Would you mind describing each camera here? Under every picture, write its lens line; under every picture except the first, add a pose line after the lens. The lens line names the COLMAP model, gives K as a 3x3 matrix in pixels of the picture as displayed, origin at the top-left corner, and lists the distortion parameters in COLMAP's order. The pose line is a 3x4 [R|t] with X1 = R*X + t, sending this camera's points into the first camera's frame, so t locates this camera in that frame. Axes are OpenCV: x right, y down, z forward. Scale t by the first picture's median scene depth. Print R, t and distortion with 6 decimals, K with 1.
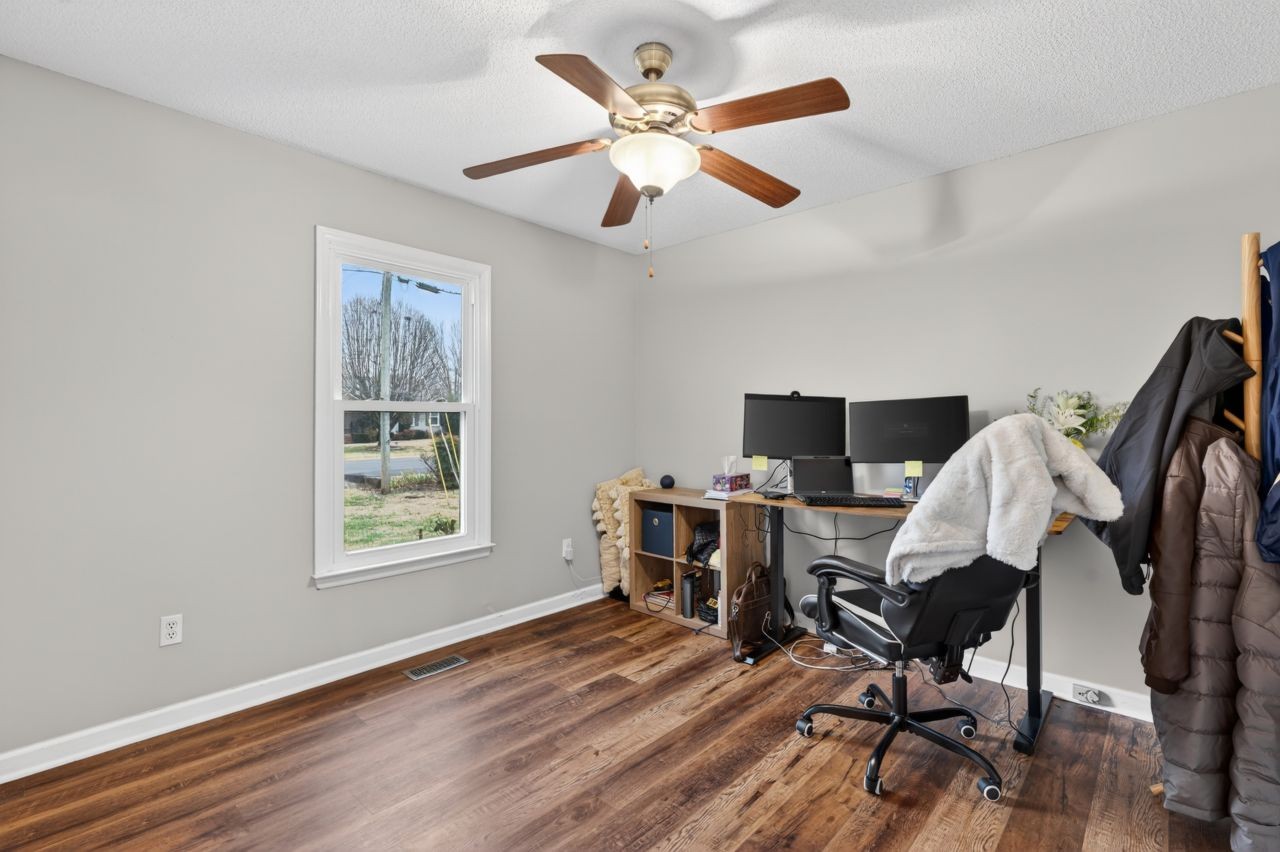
lens RADIAL K [[570.0, 0, 640.0], [0, 570.0, 426.0], [0, 0, 1]] dist [-0.000246, -0.000100]
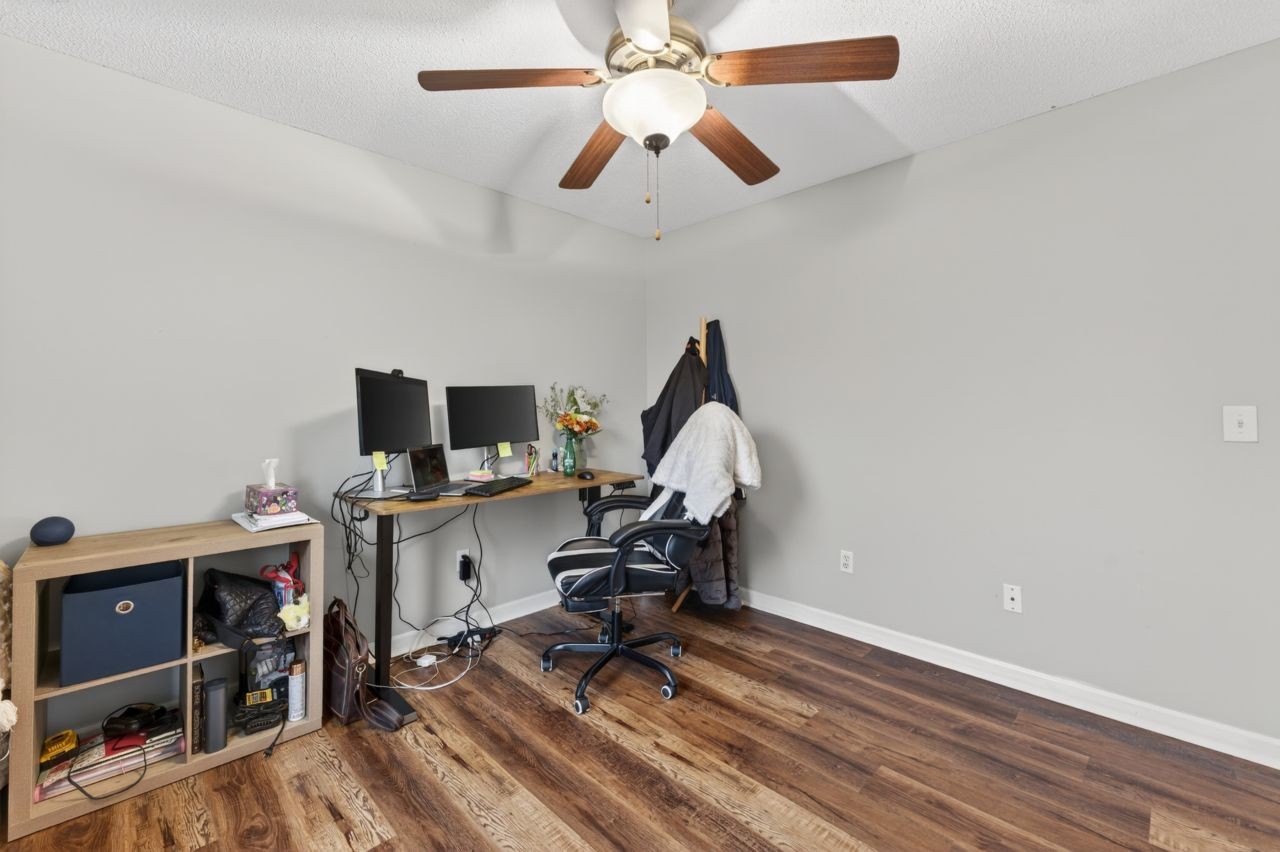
lens RADIAL K [[538.3, 0, 640.8], [0, 538.3, 397.3], [0, 0, 1]] dist [-0.000485, -0.000121]
pose [[0.051256, 0.018867, 0.998507, -0.590758], [0.010314, 0.999758, -0.019420, -0.002804], [-0.998632, 0.011294, 0.051049, 0.729275]]
